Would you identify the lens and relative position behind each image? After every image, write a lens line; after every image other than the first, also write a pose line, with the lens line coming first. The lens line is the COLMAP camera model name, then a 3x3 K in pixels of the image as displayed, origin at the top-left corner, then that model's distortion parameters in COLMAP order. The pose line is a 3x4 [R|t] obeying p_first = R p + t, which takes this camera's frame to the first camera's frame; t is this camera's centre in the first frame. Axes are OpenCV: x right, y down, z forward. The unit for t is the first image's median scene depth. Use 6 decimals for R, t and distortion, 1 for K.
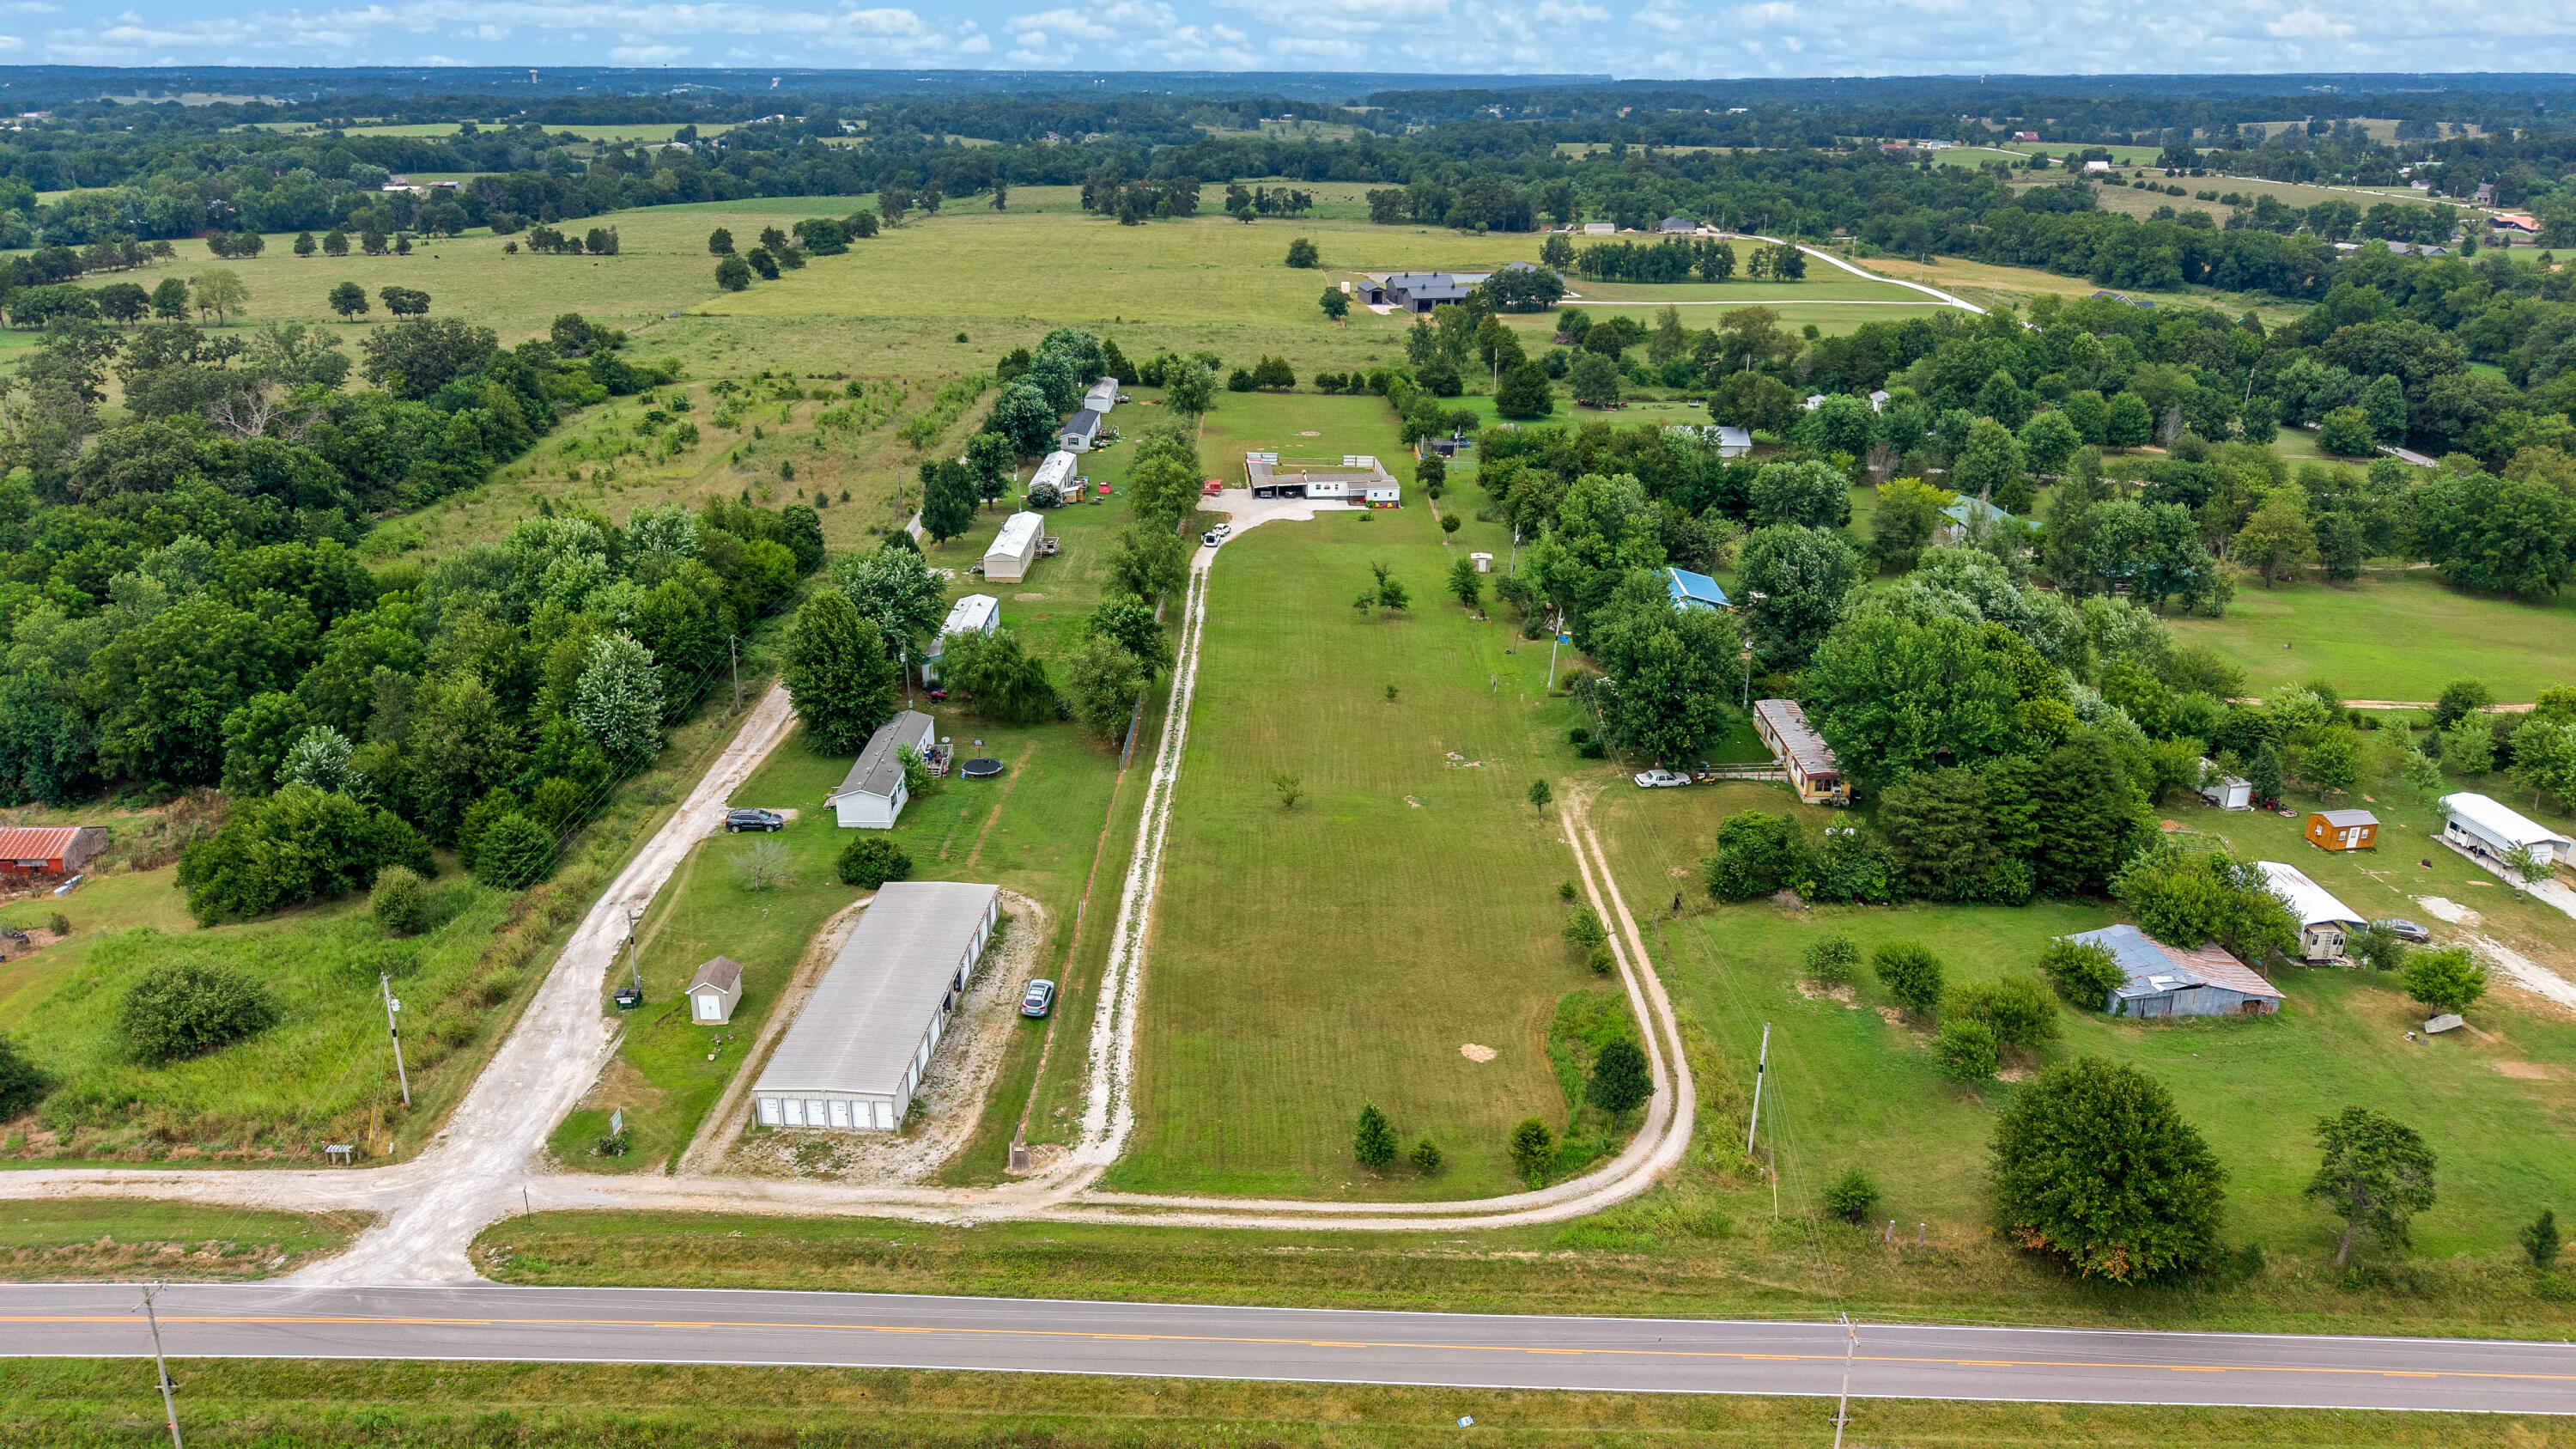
lens RADIAL K [[1740.3, 0, 1288.0], [0, 1740.3, 724.5], [0, 0, 1]] dist [0.057139, -0.086540]
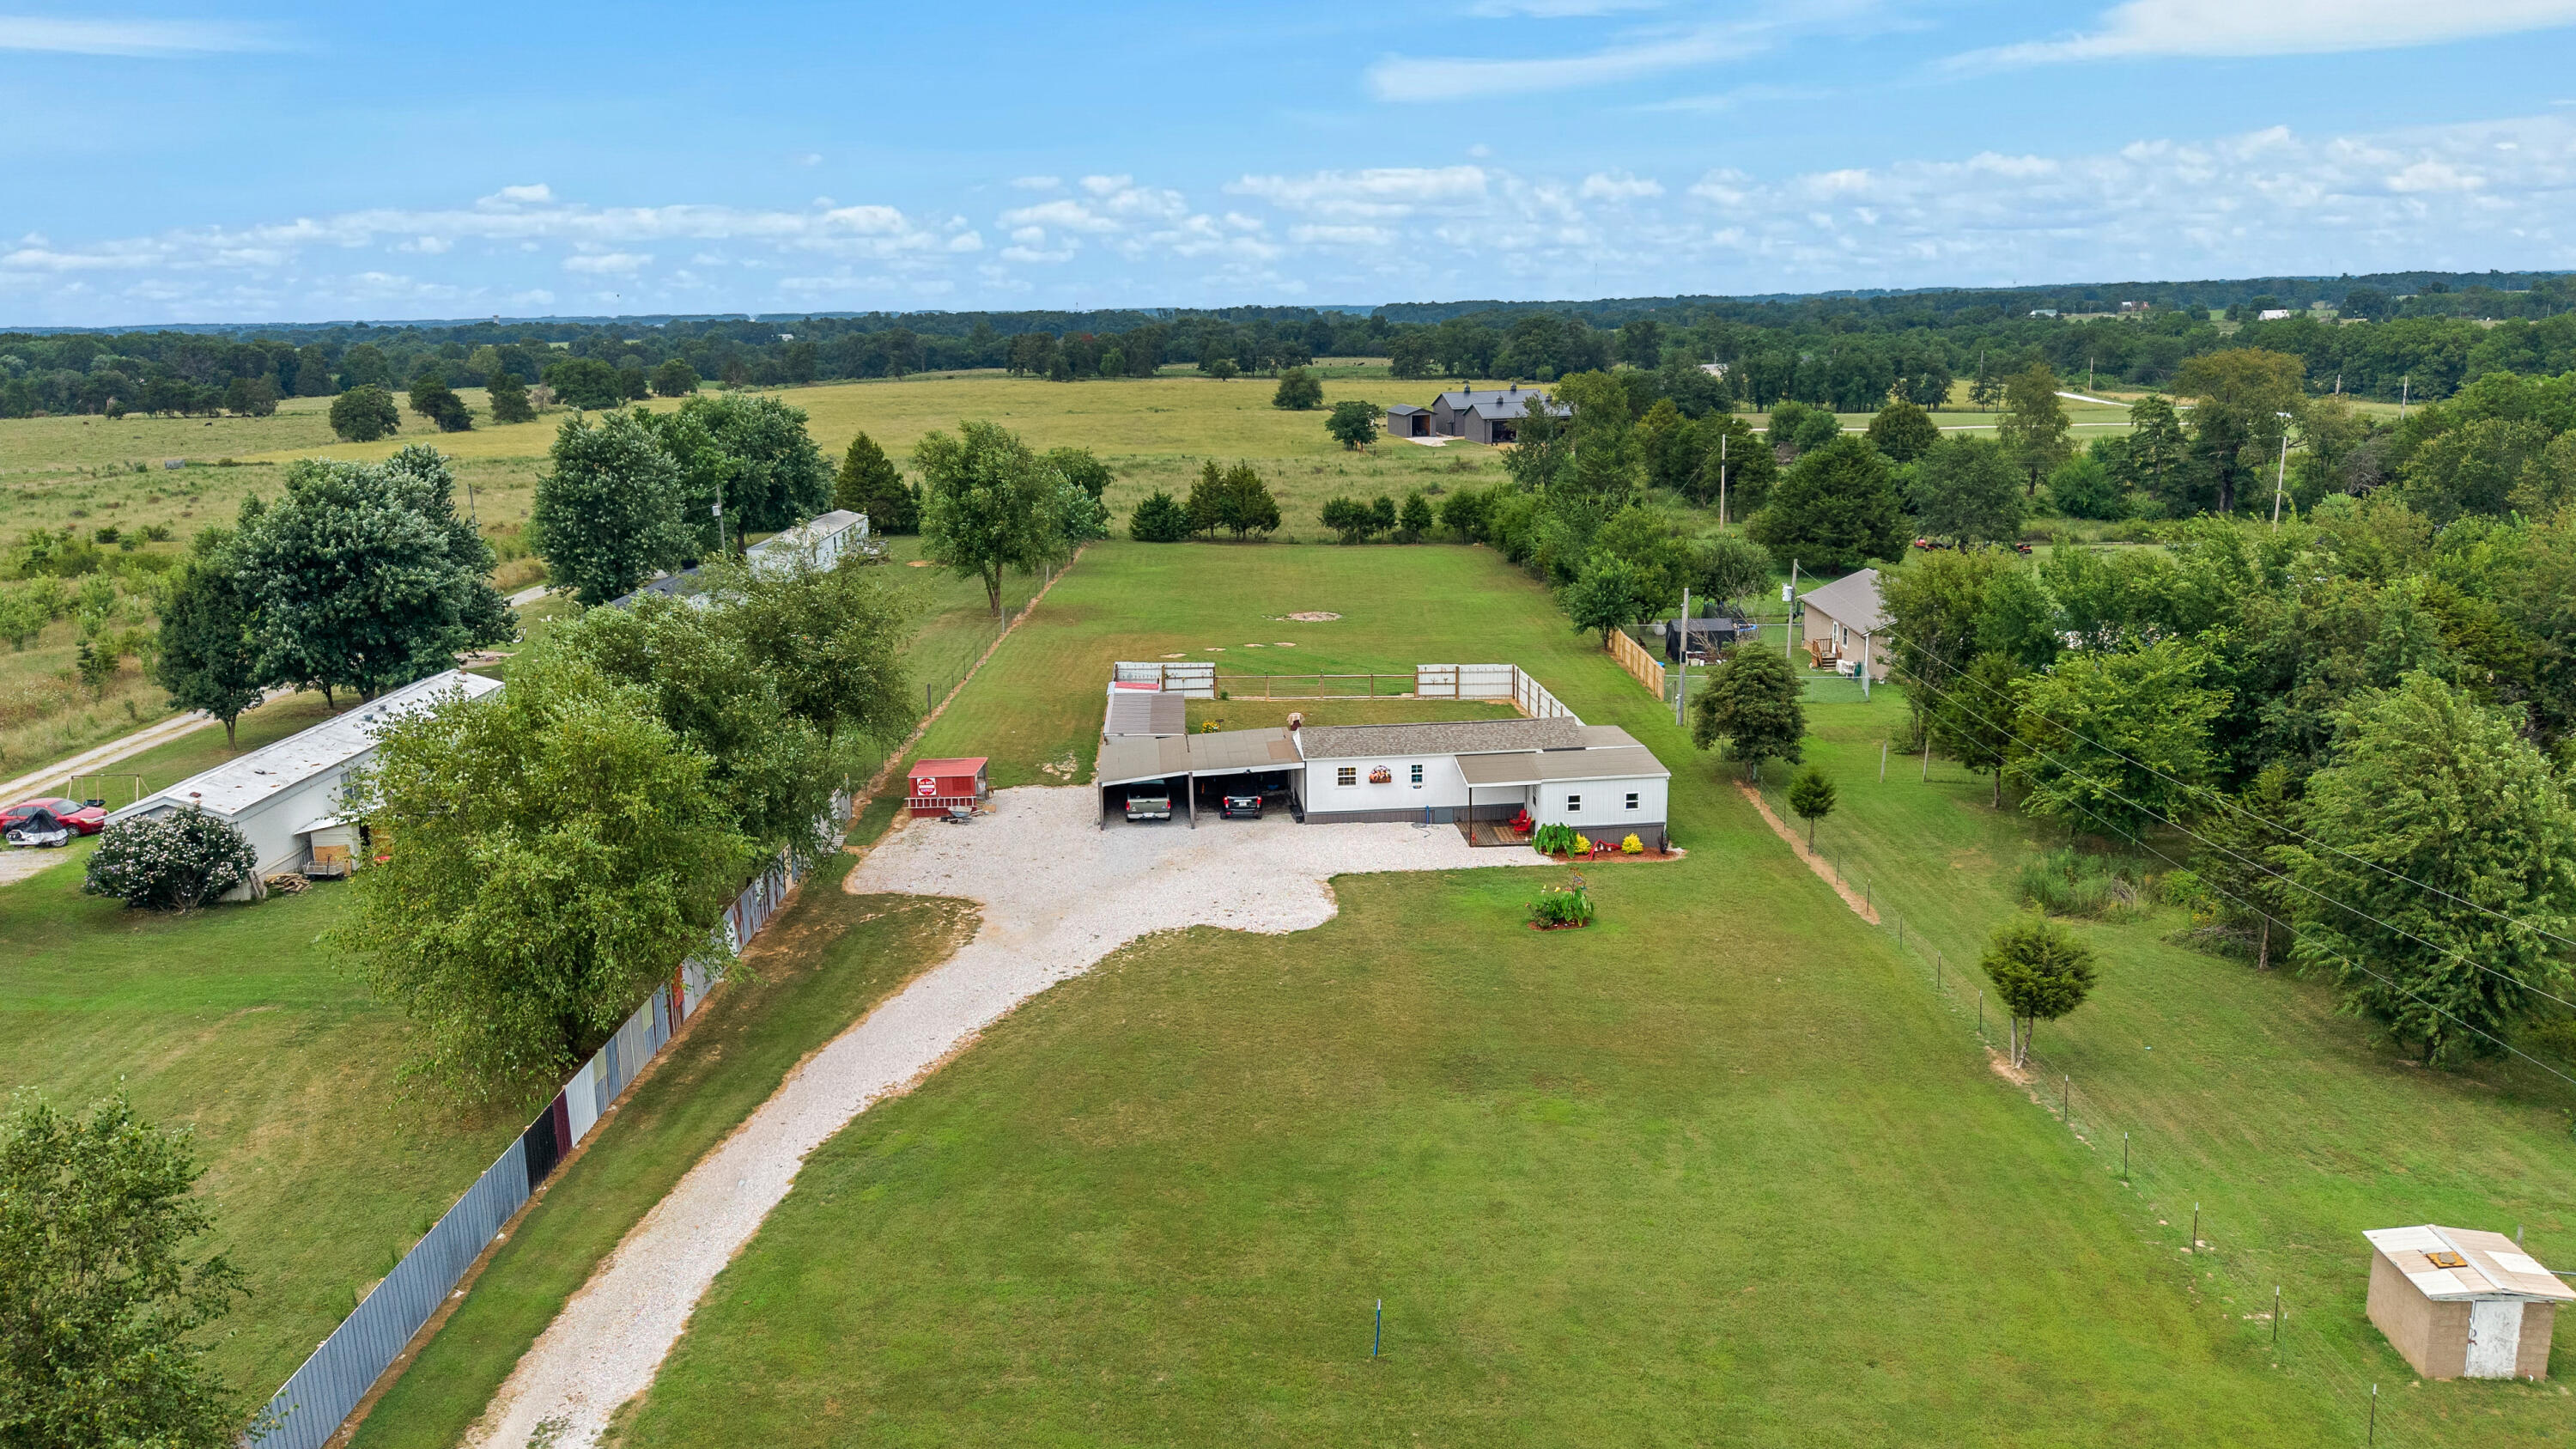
lens RADIAL K [[1740.3, 0, 1288.0], [0, 1740.3, 724.5], [0, 0, 1]] dist [0.057139, -0.086540]
pose [[0.999671, -0.025001, -0.005730, 0.009901], [0.024003, 0.990609, -0.134605, -0.105824], [0.009041, 0.134423, 0.990883, 0.717835]]
